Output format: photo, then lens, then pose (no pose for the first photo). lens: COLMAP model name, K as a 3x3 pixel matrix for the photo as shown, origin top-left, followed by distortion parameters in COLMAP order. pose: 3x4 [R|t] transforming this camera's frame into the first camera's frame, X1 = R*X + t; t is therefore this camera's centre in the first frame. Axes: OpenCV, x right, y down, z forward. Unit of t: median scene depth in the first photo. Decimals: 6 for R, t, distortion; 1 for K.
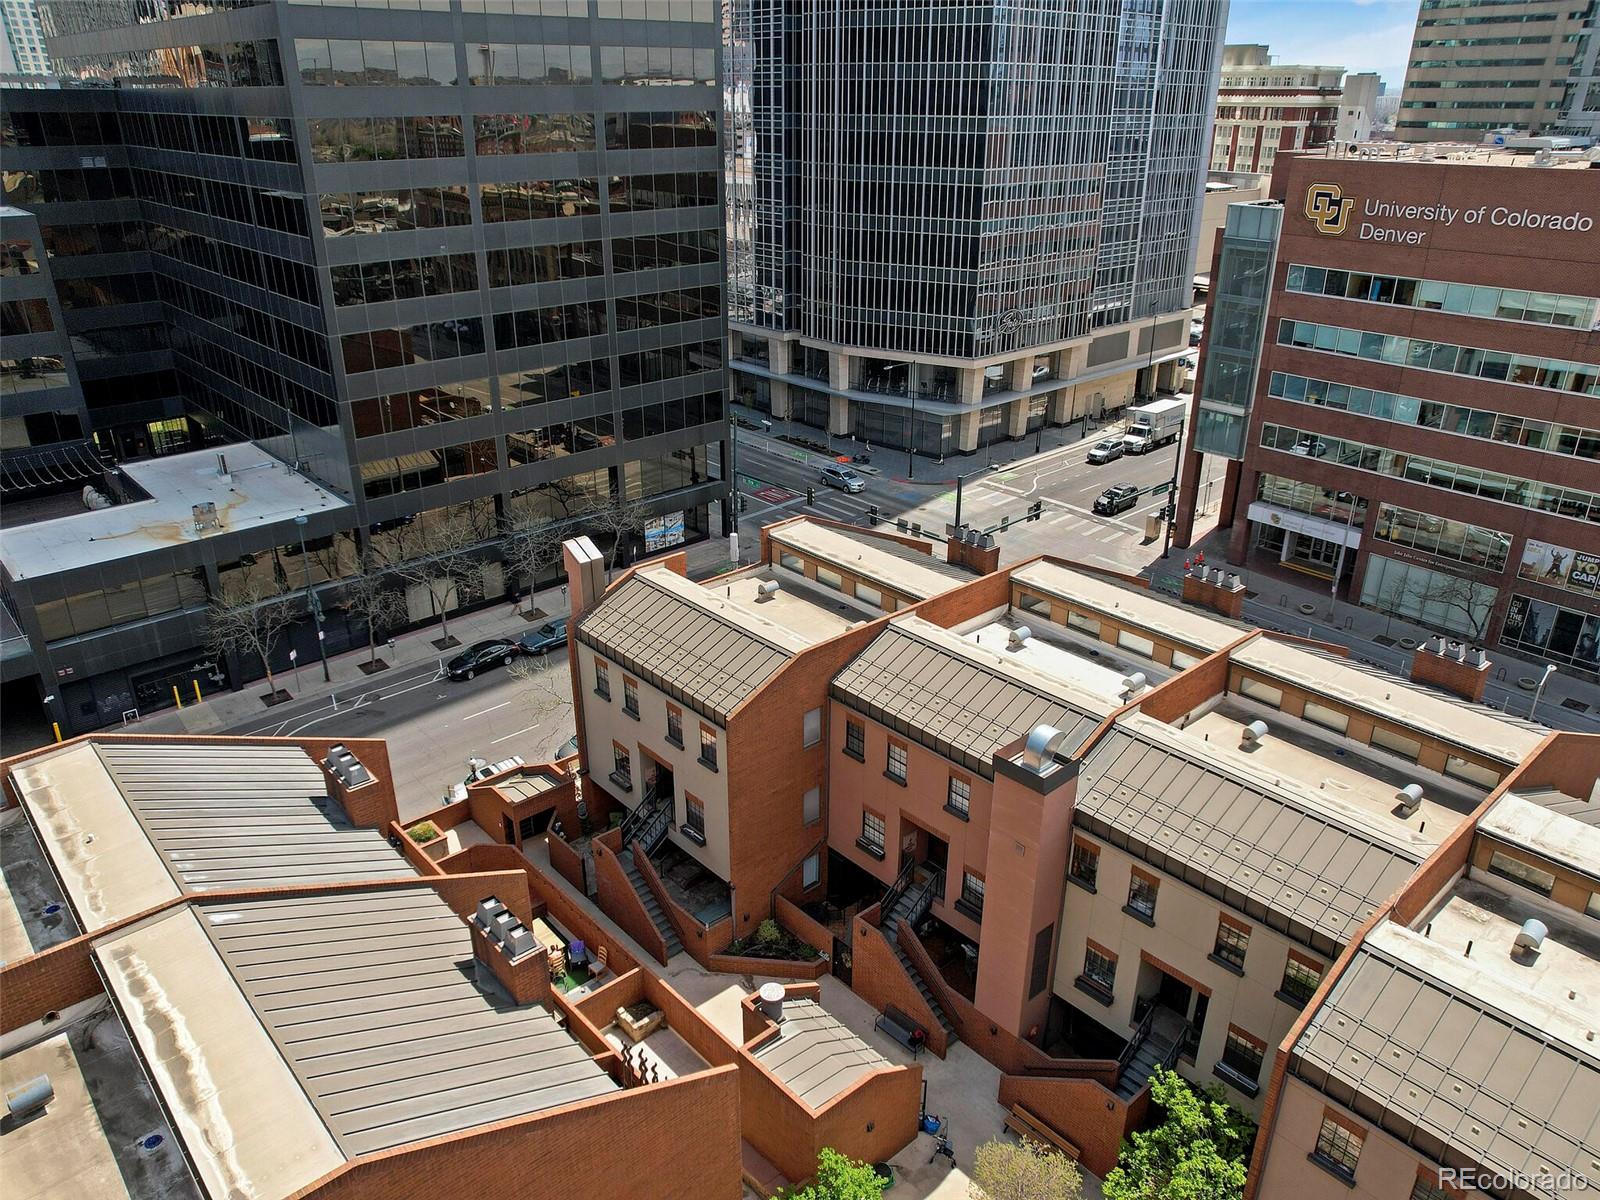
lens RADIAL K [[1146.3, 0, 800.0], [0, 1146.3, 600.0], [0, 0, 1]] dist [-0.083545, 0.074916]
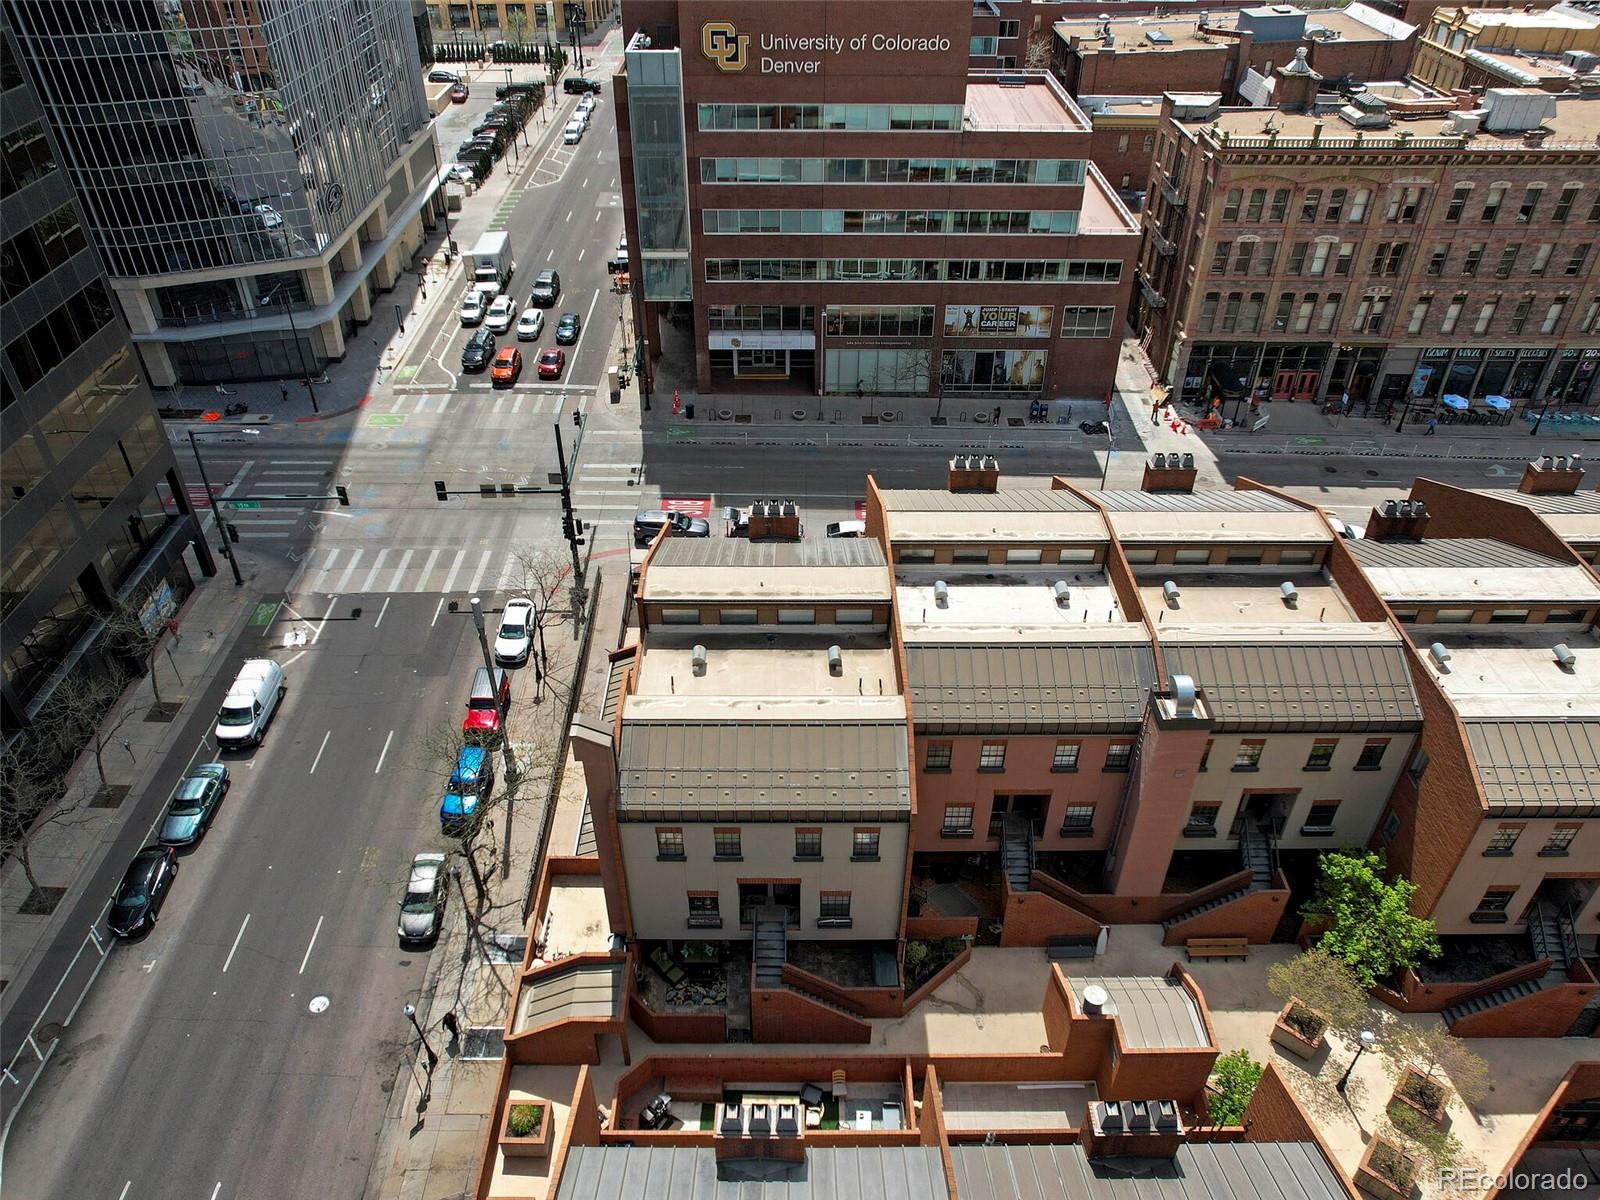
lens RADIAL K [[1146.3, 0, 800.0], [0, 1146.3, 600.0], [0, 0, 1]] dist [-0.083545, 0.074916]
pose [[0.664044, -0.447276, 0.599157, -0.350051], [0.300676, 0.893435, 0.333719, -0.231237], [-0.684572, -0.041452, 0.727765, 0.188675]]
